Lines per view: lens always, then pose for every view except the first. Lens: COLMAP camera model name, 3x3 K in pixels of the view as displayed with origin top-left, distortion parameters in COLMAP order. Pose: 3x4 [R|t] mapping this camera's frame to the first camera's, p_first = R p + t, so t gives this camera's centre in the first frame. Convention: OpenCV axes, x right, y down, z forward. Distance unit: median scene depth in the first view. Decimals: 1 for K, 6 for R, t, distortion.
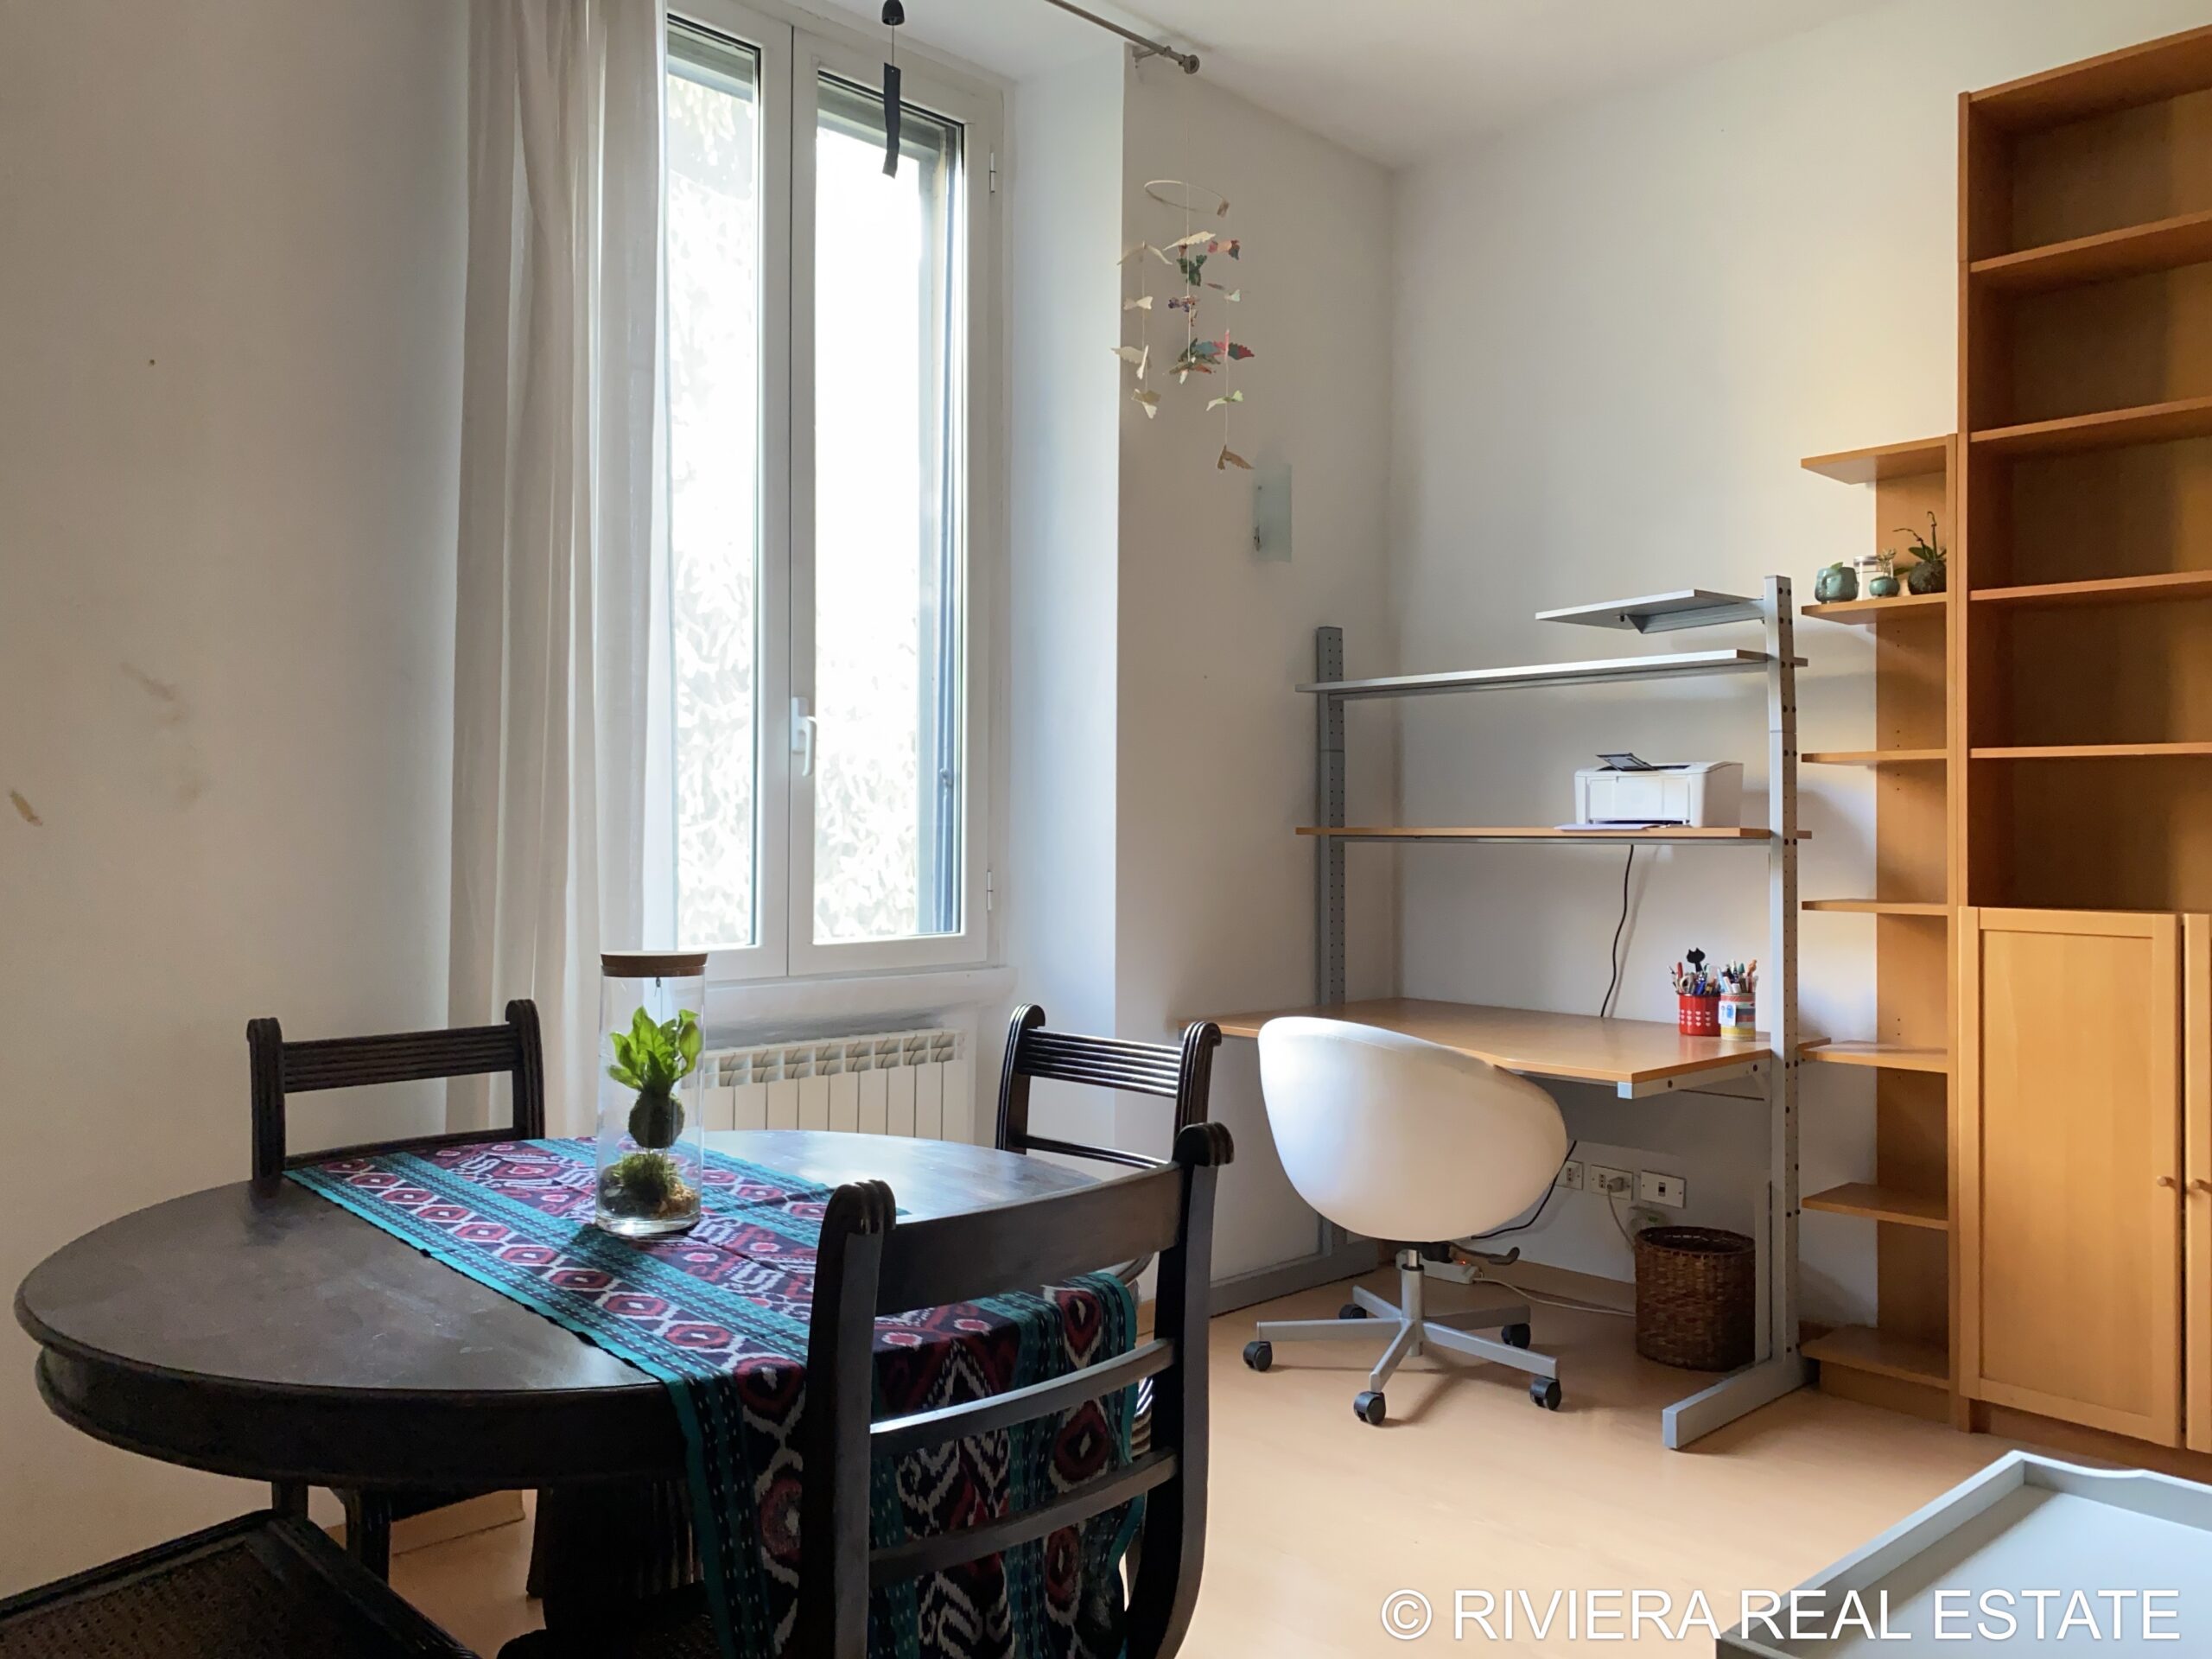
lens RADIAL K [[1674.5, 0, 1086.8], [0, 1674.5, 817.8], [0, 0, 1]] dist [0.048272, -0.070497]
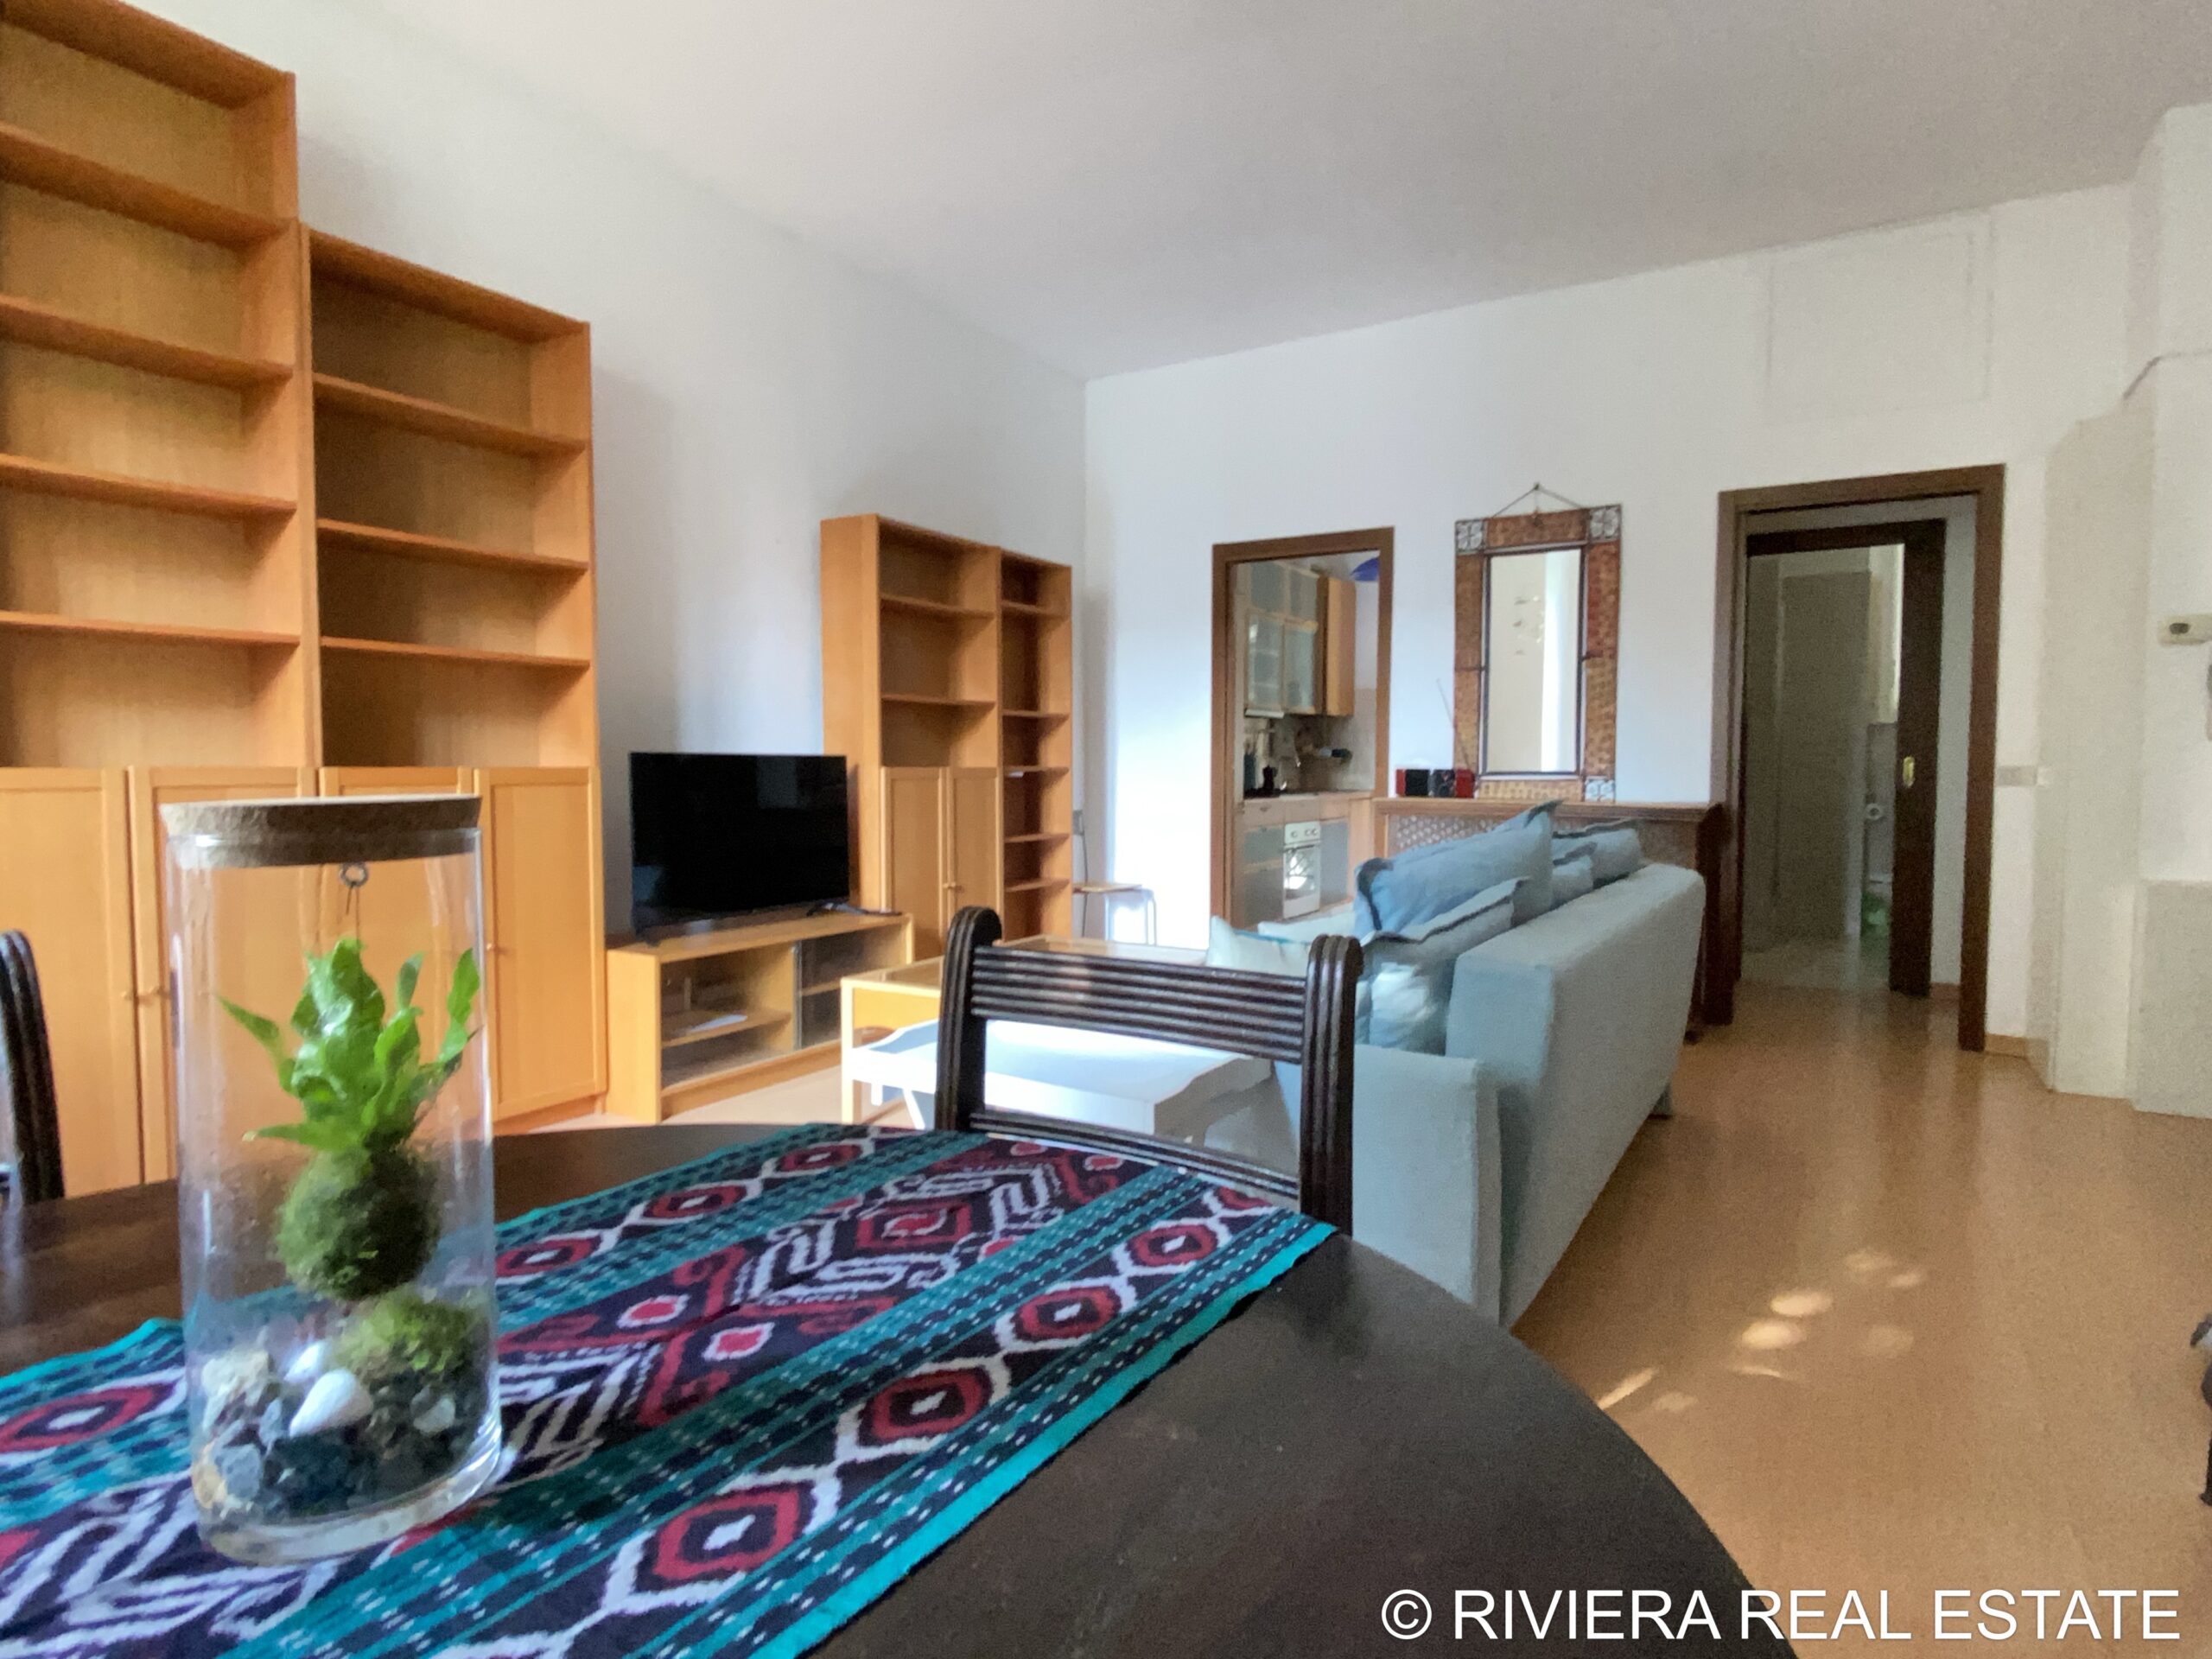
lens RADIAL K [[1200.6, 0, 1093.3], [0, 1200.6, 834.0], [0, 0, 1]] dist [0.025320, -0.026035]
pose [[-0.245605, -0.062381, 0.967361, -0.293550], [-0.007774, 0.998022, 0.062385, 0.036158], [-0.969339, 0.007801, -0.245604, 0.467257]]
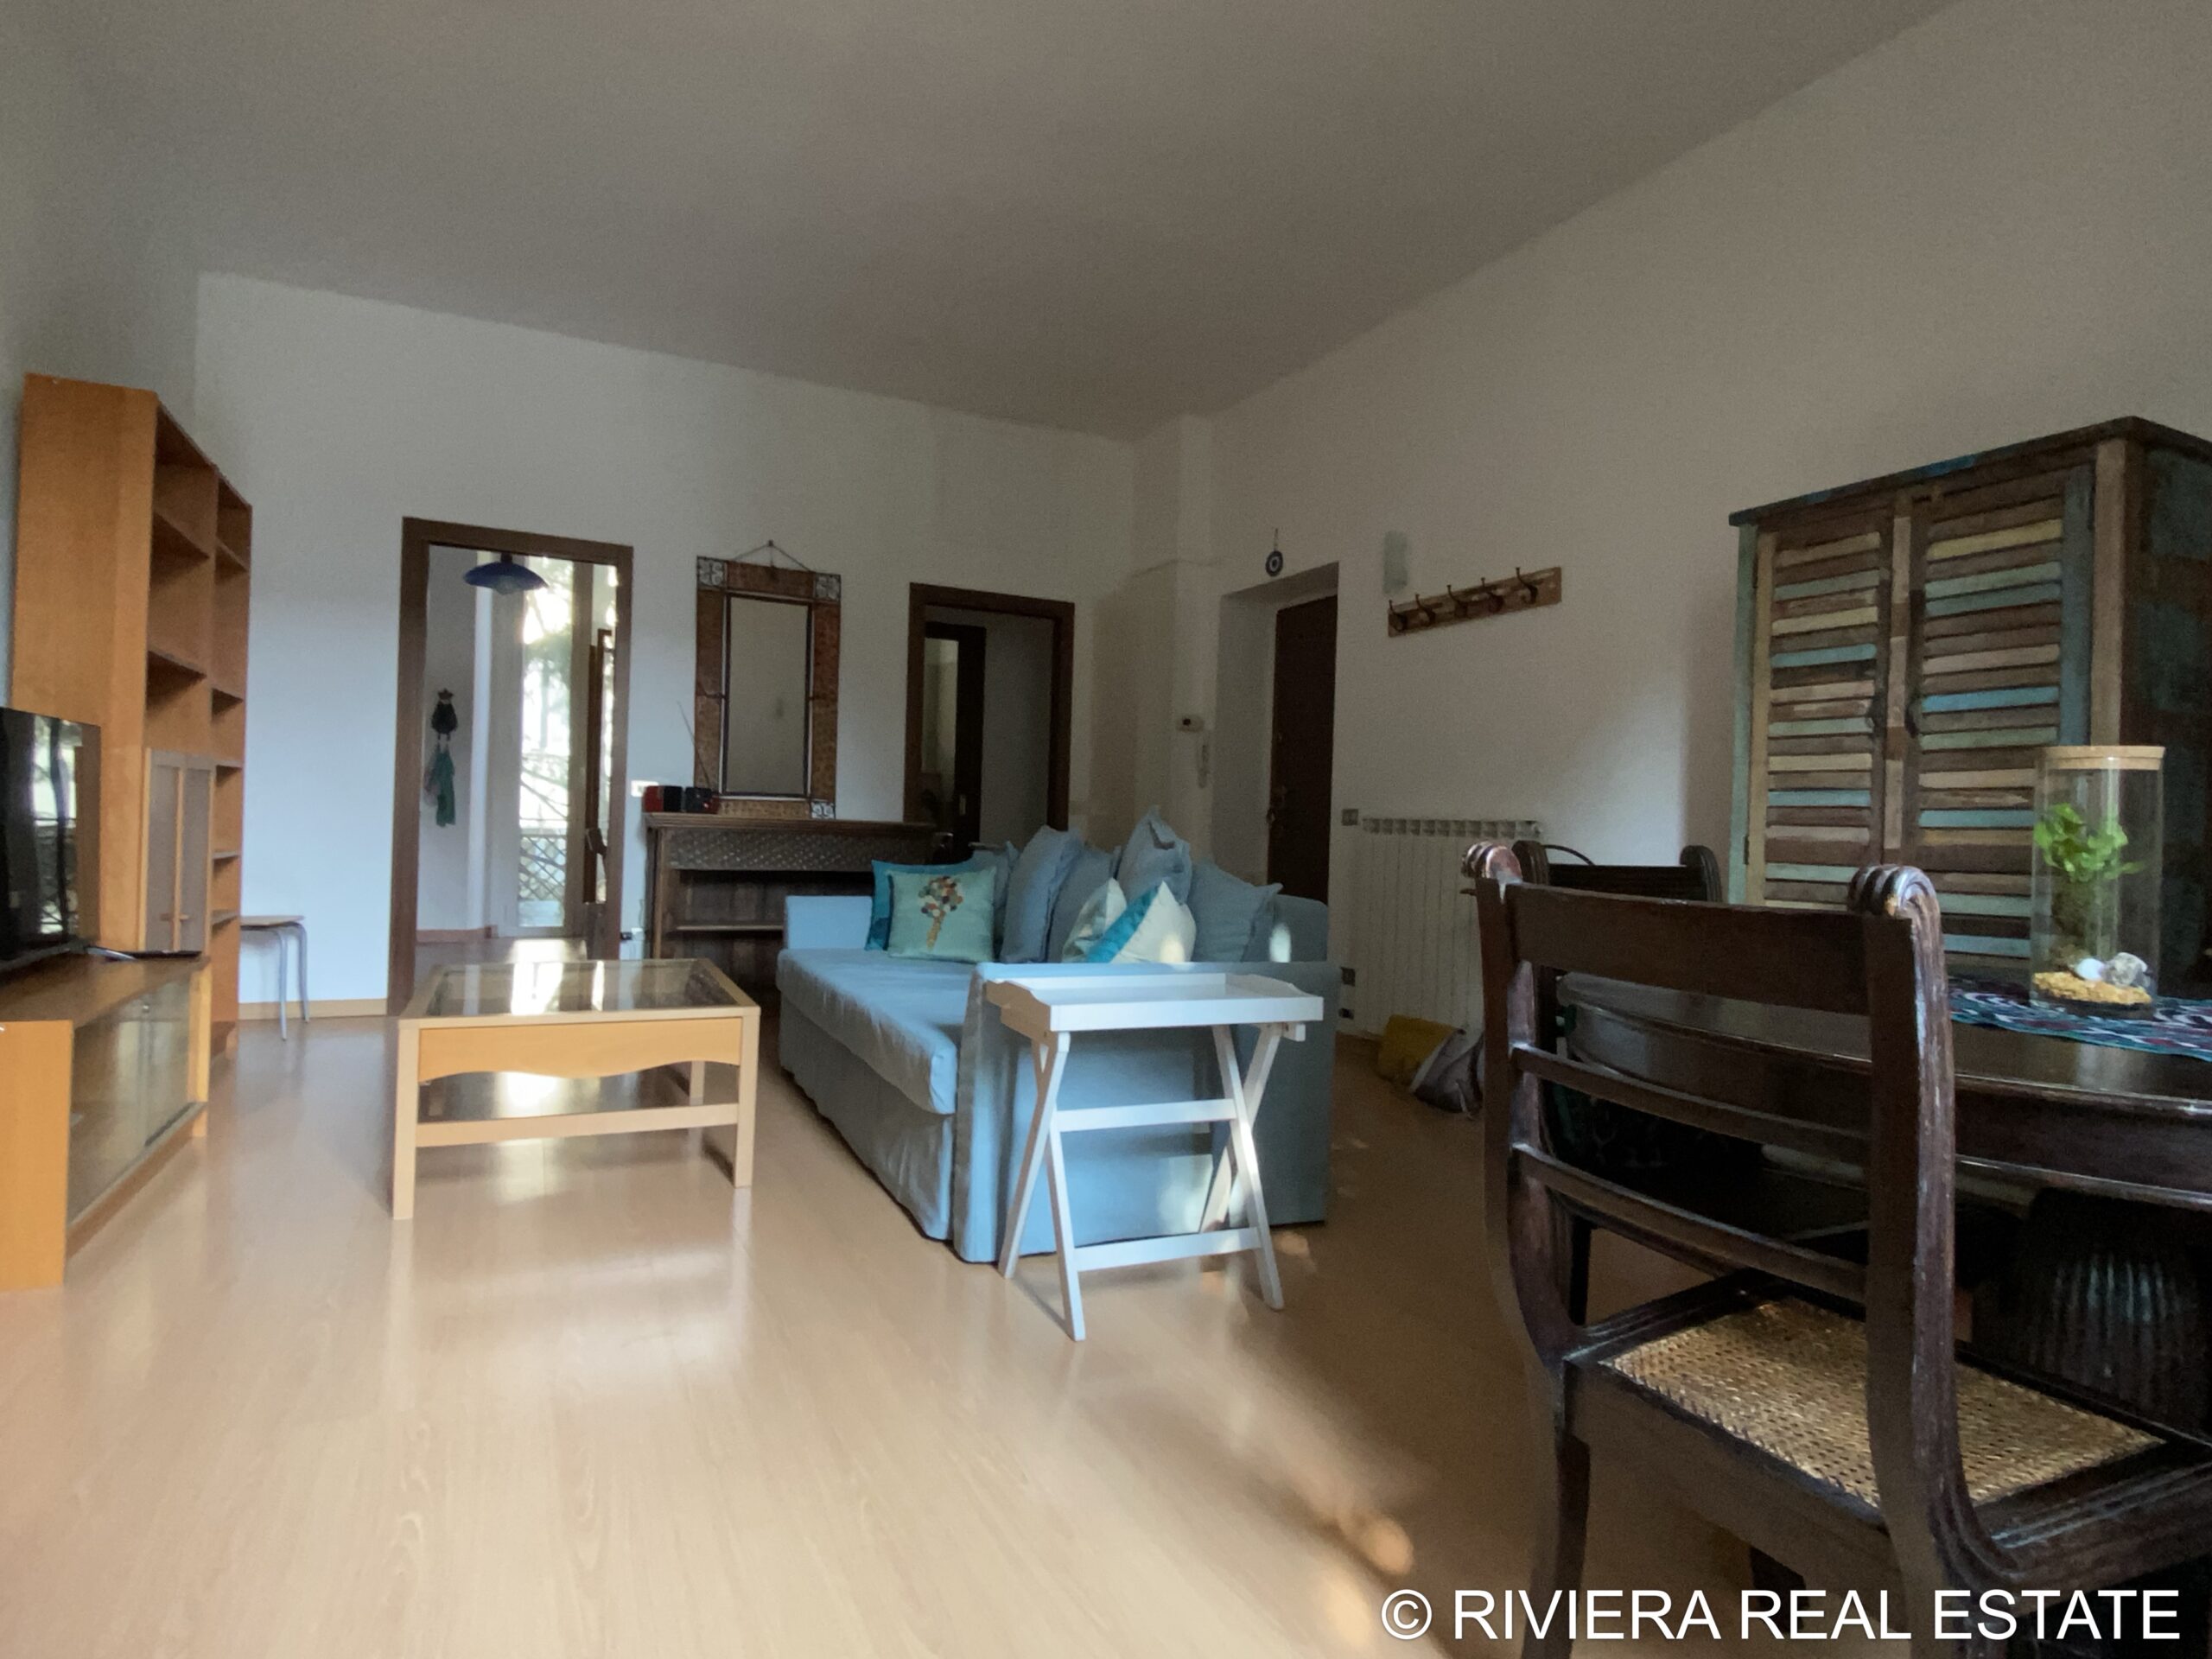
lens RADIAL K [[1200.6, 0, 1100.3], [0, 1200.6, 824.3], [0, 0, 1]] dist [0.025320, -0.026035]
pose [[-0.950347, -0.034698, 0.309251, 0.057365], [-0.038675, 0.999229, -0.006737, 0.084935], [-0.308779, -0.018363, -0.950957, 1.026801]]
